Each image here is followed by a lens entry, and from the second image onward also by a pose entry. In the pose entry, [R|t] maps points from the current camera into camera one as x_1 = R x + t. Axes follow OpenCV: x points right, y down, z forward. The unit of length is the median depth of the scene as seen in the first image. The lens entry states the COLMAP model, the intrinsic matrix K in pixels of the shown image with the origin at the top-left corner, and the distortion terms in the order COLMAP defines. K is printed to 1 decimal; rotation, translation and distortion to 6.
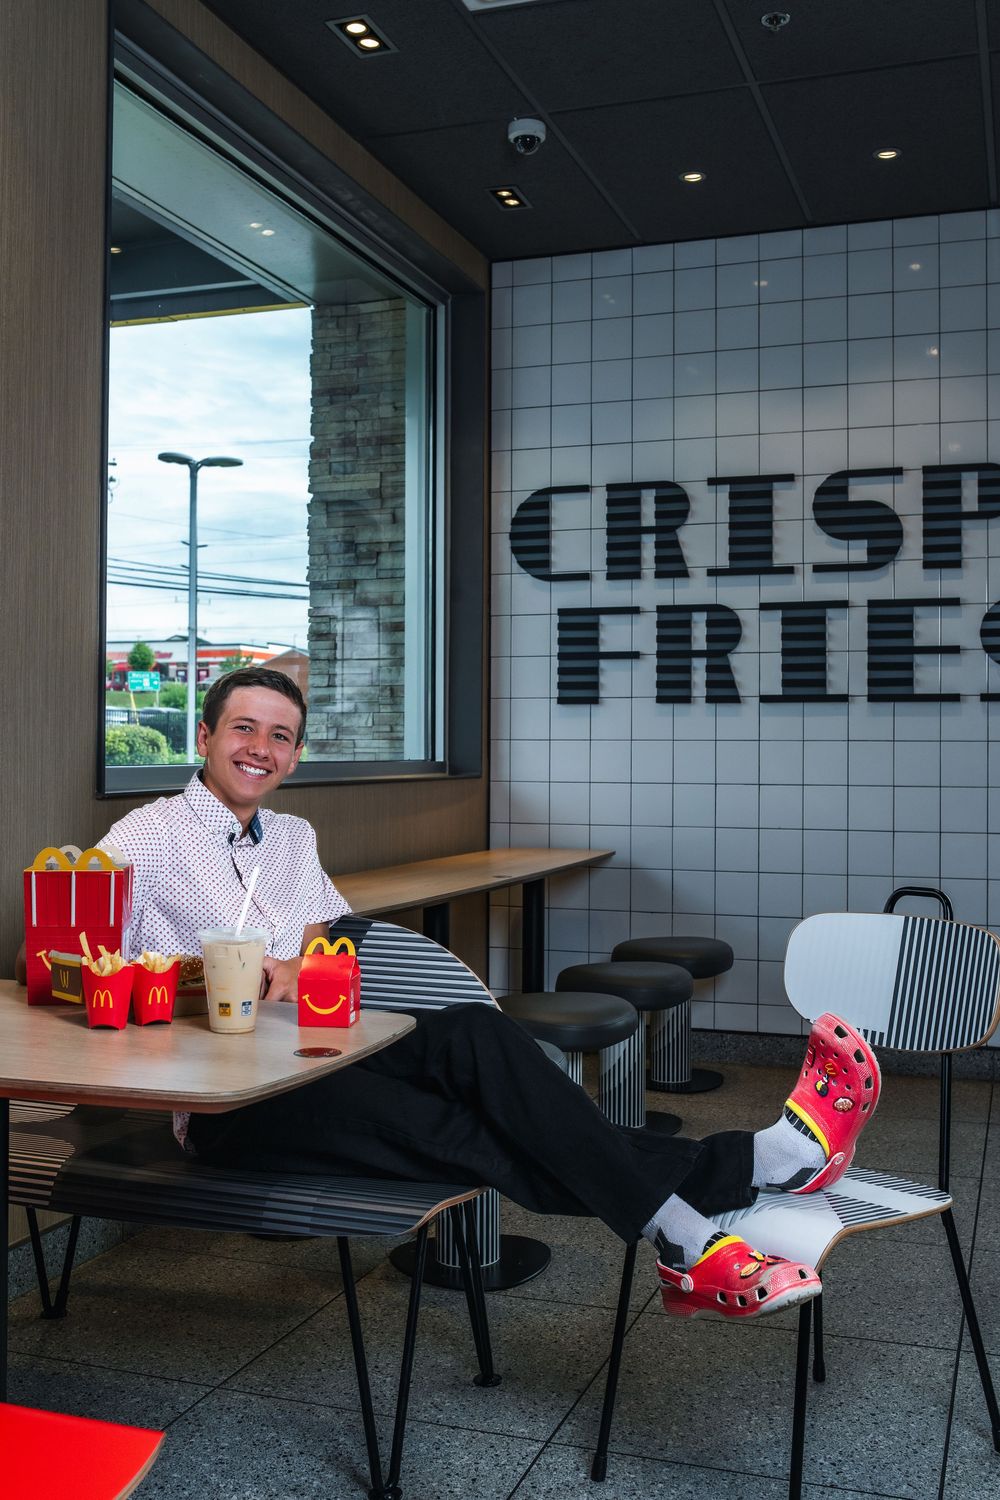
lens RADIAL K [[1561.5, 0, 575.9], [0, 1561.5, 744.6], [0, 0, 1]] dist [-0.030758, -0.005642]
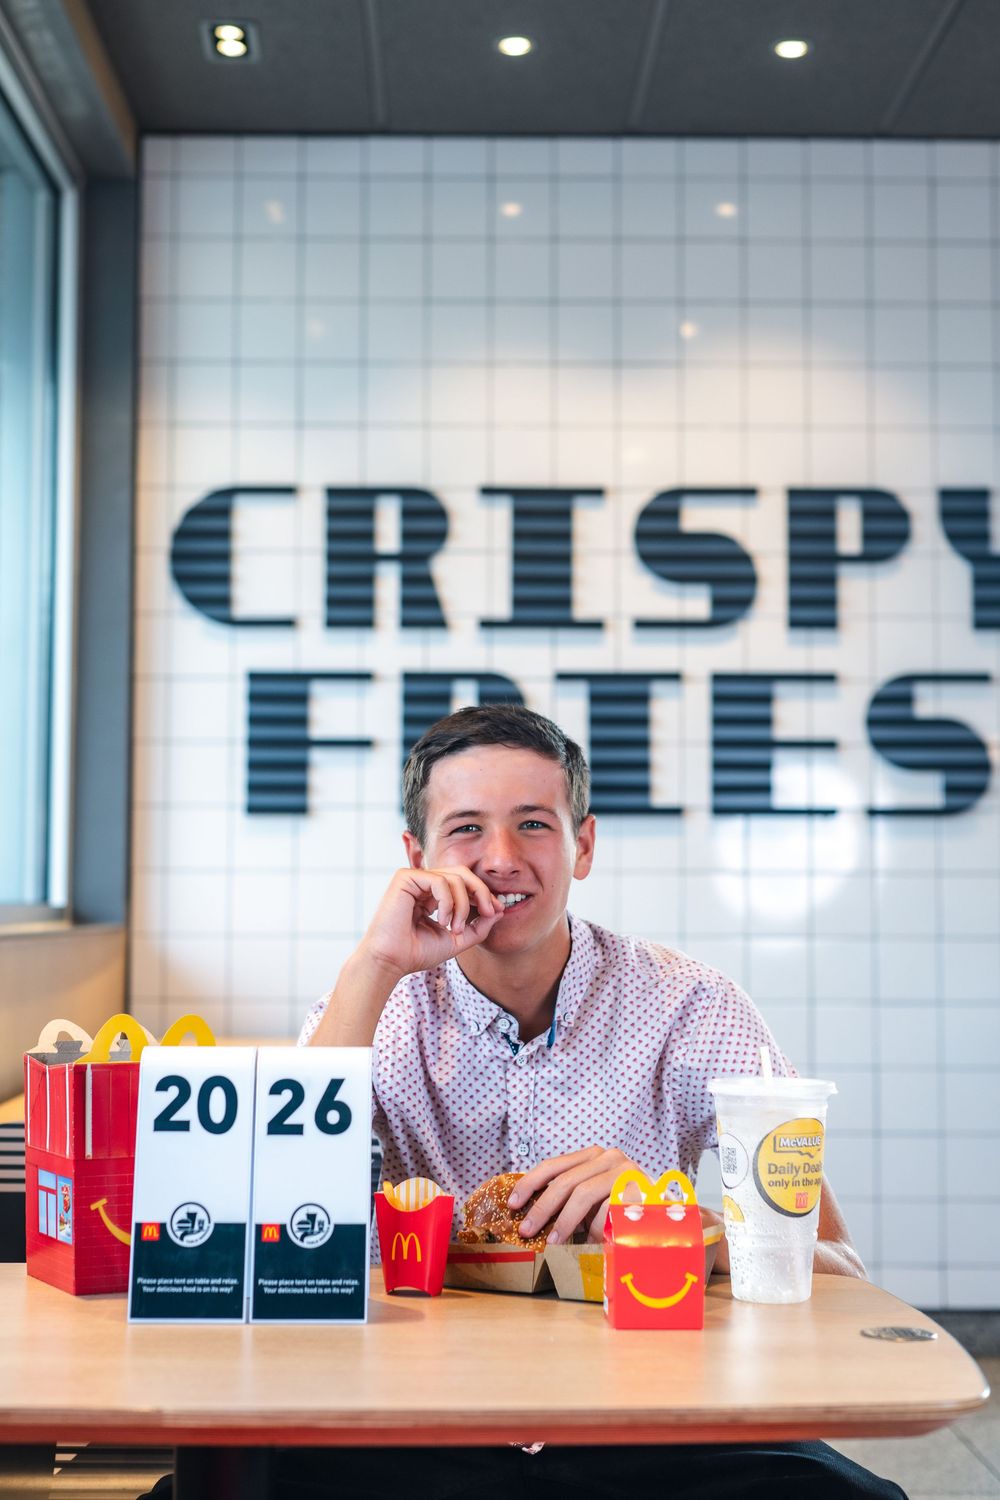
lens RADIAL K [[2272.7, 0, 500.1], [0, 2272.7, 753.0], [0, 0, 1]] dist [0.020152, 0.035139]
pose [[0.938703, 0.019218, 0.344191, -0.246269], [0.000169, 0.998419, -0.056209, 0.001393], [-0.344727, 0.052821, 0.937216, 0.072514]]
